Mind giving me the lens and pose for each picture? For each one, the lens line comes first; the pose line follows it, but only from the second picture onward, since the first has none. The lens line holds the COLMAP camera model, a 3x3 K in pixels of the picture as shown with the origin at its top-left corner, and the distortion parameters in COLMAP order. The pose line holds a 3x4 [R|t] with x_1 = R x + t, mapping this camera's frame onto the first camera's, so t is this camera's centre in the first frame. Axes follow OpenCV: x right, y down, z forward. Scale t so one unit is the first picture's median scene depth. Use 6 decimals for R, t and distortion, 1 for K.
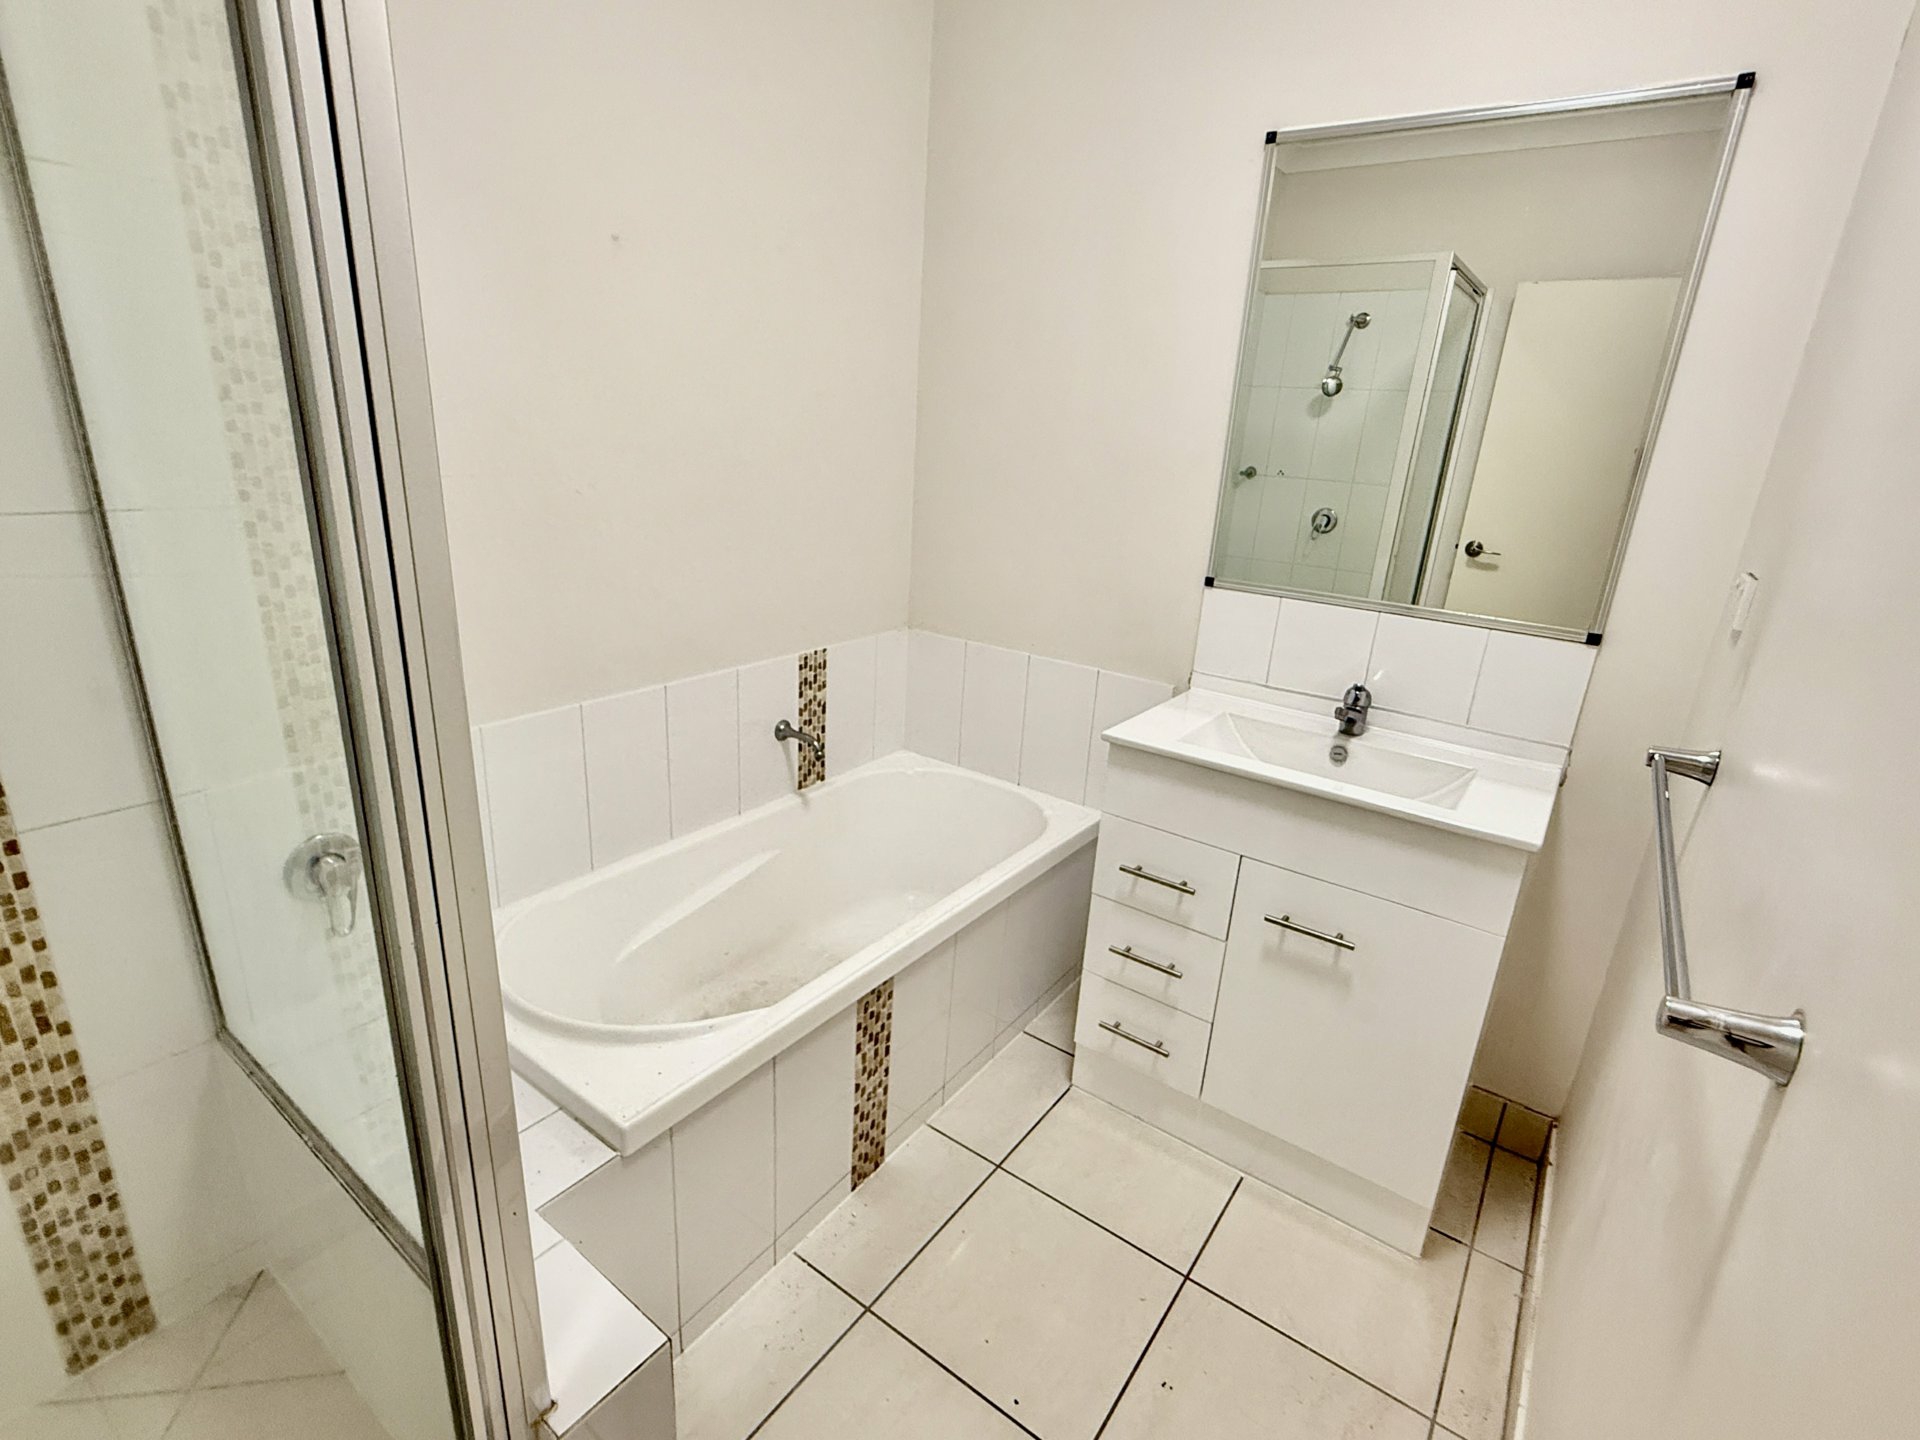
lens RADIAL K [[906.9, 0, 952.6], [0, 906.9, 716.3], [0, 0, 1]] dist [-0.000590, -0.000133]
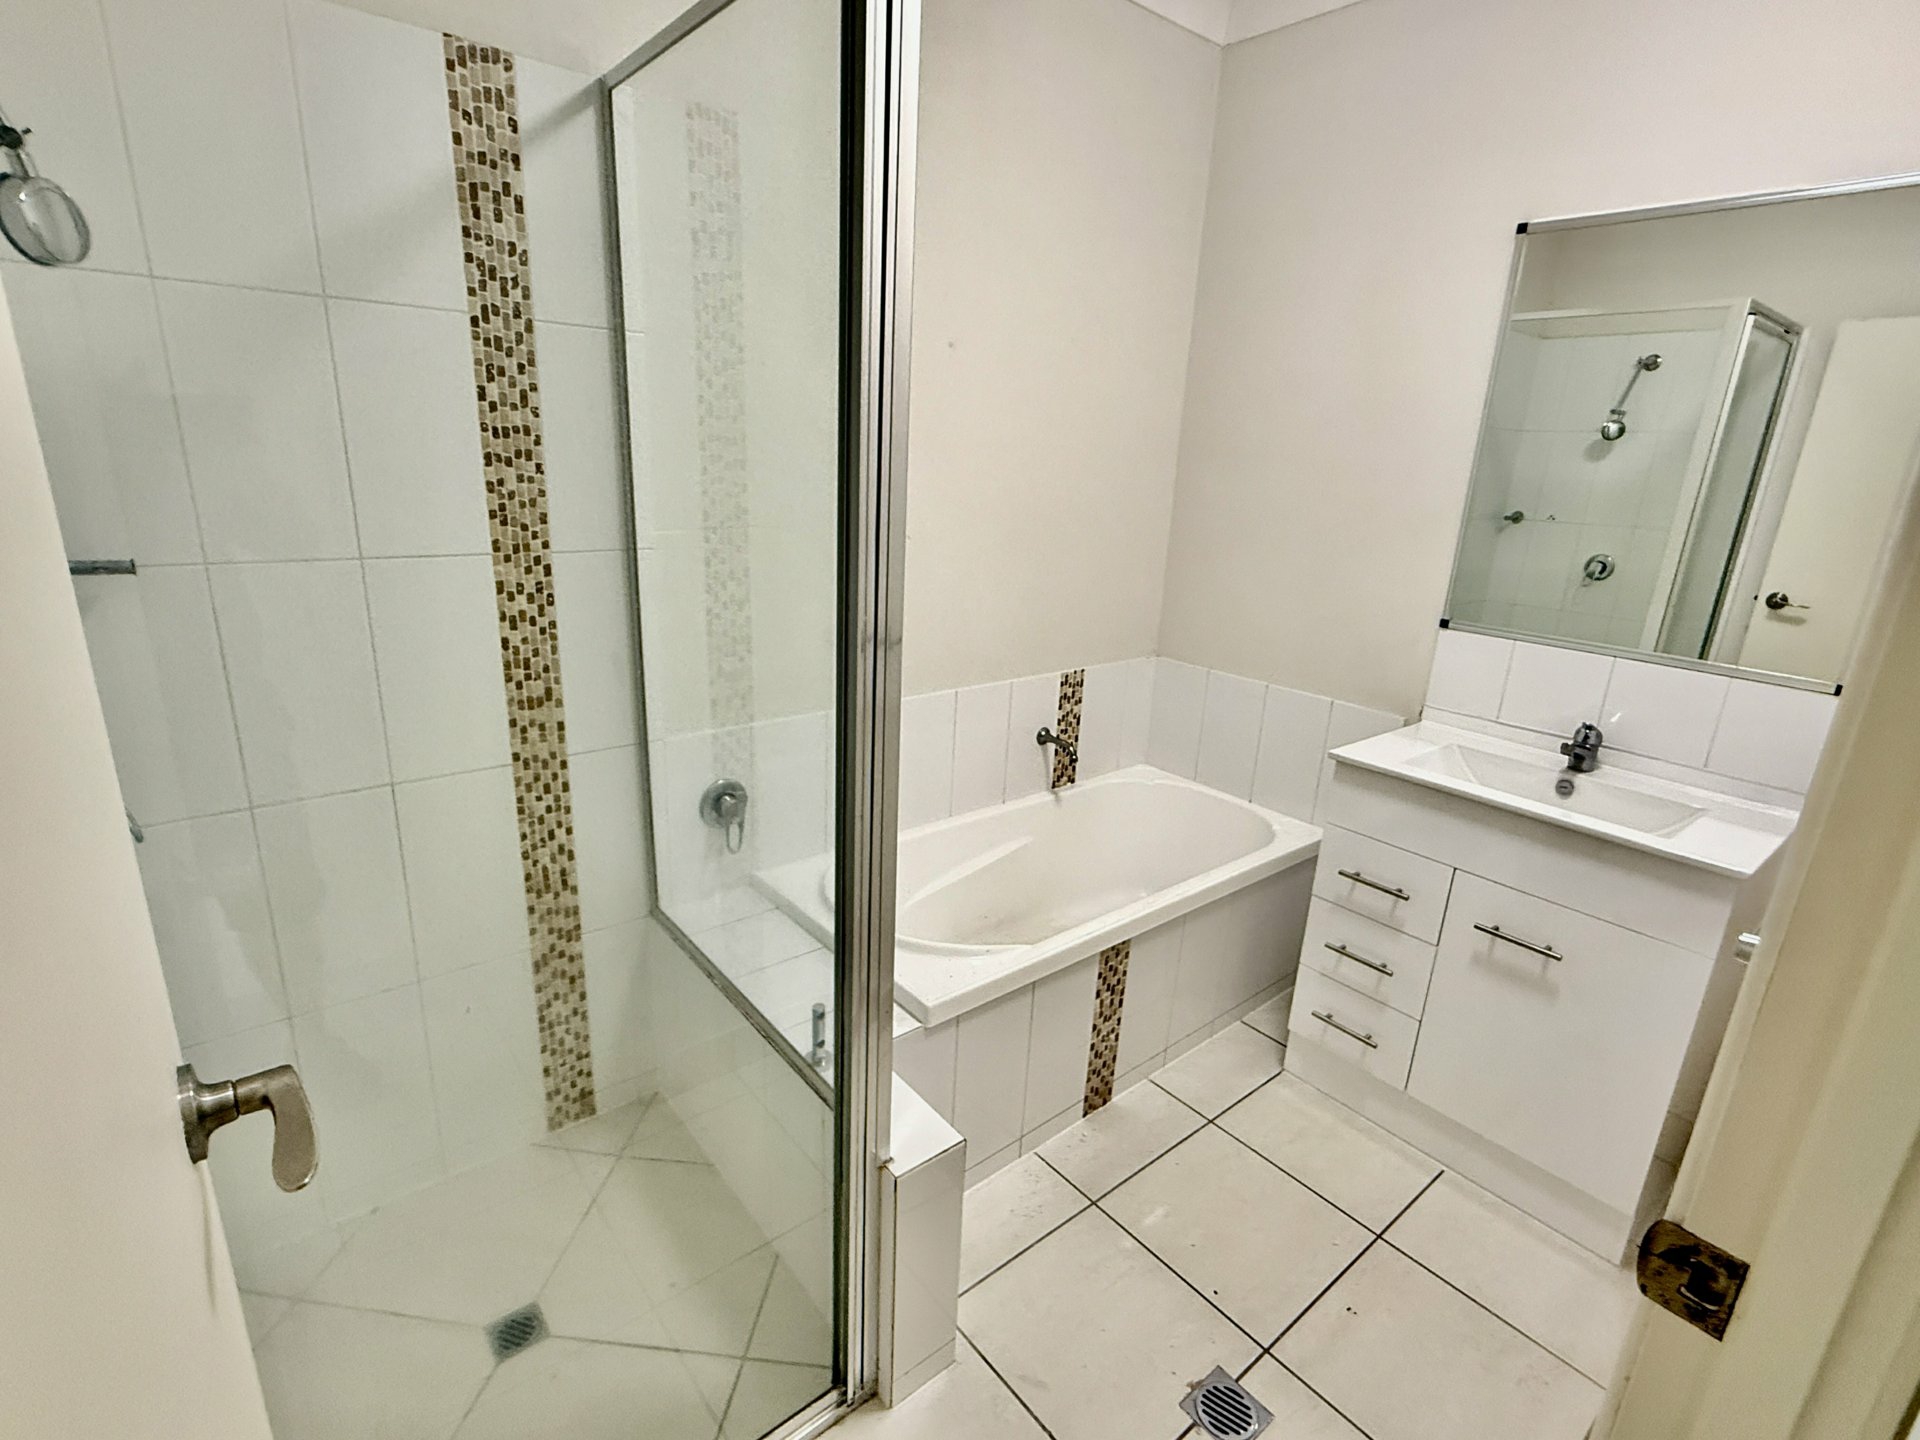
lens RADIAL K [[906.9, 0, 952.6], [0, 906.9, 716.3], [0, 0, 1]] dist [-0.000590, -0.000133]
pose [[0.966547, 0.061006, -0.249130, -0.011081], [-0.070043, 0.997163, -0.027563, 0.038238], [0.246742, 0.044091, 0.968078, -0.218295]]
